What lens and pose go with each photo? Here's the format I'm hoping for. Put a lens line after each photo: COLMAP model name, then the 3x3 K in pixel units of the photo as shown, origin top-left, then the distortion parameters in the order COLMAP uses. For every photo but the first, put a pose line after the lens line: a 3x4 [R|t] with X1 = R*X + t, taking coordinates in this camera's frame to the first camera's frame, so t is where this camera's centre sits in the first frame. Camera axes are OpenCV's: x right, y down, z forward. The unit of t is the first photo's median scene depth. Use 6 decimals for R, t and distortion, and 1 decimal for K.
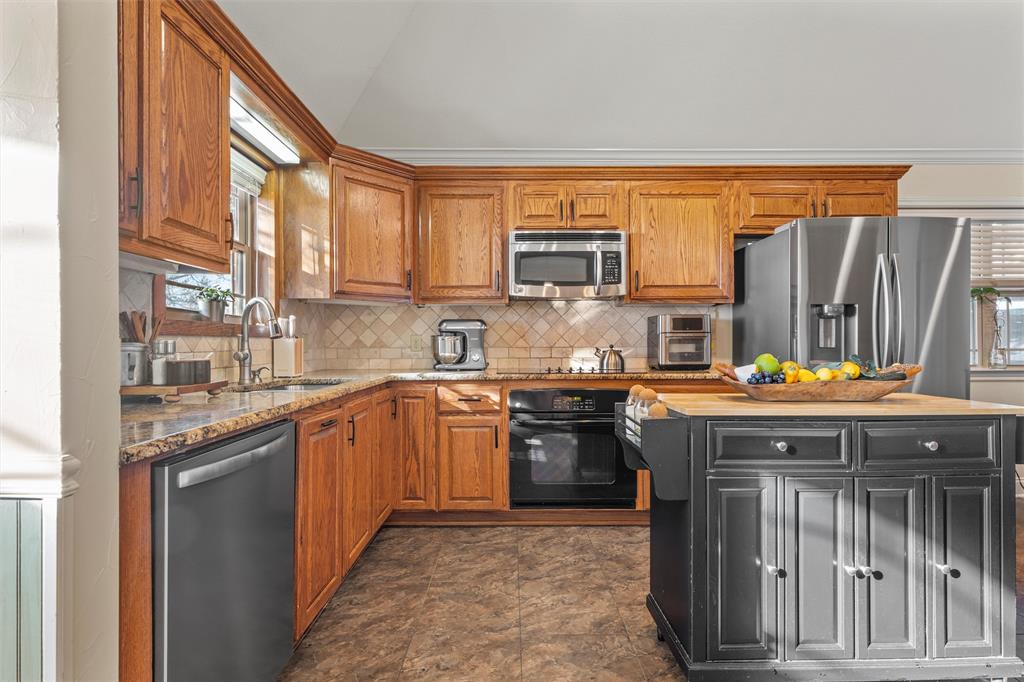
lens RADIAL K [[484.3, 0, 517.6], [0, 484.3, 341.7], [0, 0, 1]] dist [0.005947, -0.000303]
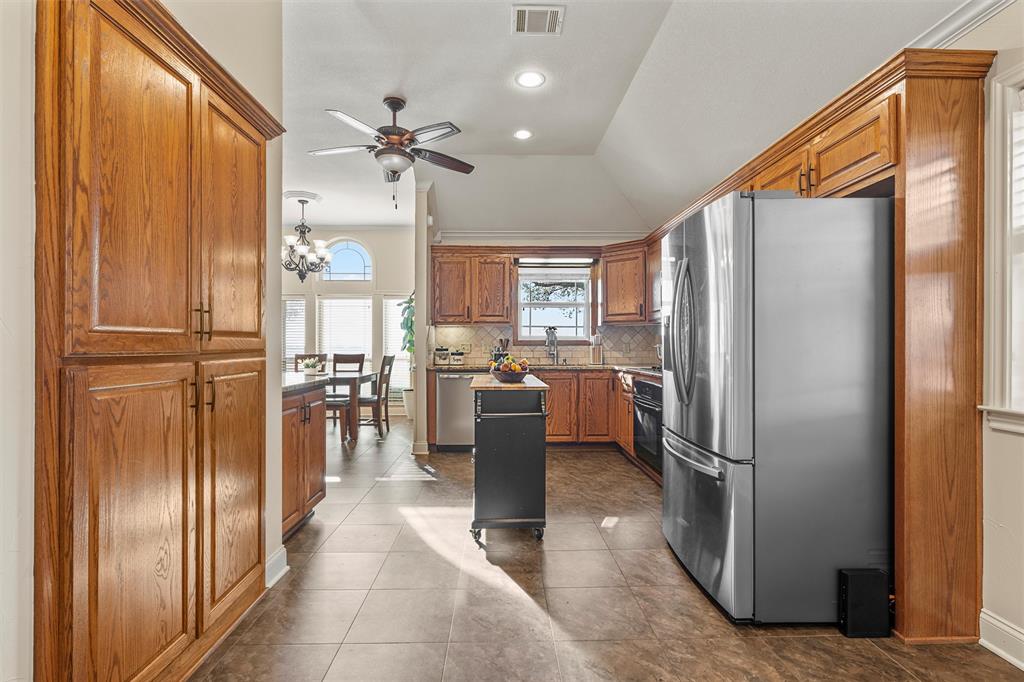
lens RADIAL K [[484.3, 0, 509.3], [0, 484.3, 345.8], [0, 0, 1]] dist [0.005947, -0.000303]
pose [[0.021464, 0.003739, -0.999763, 1.595325], [0.003204, 0.999988, 0.003809, -0.015942], [0.999764, -0.003285, 0.021452, 0.597699]]
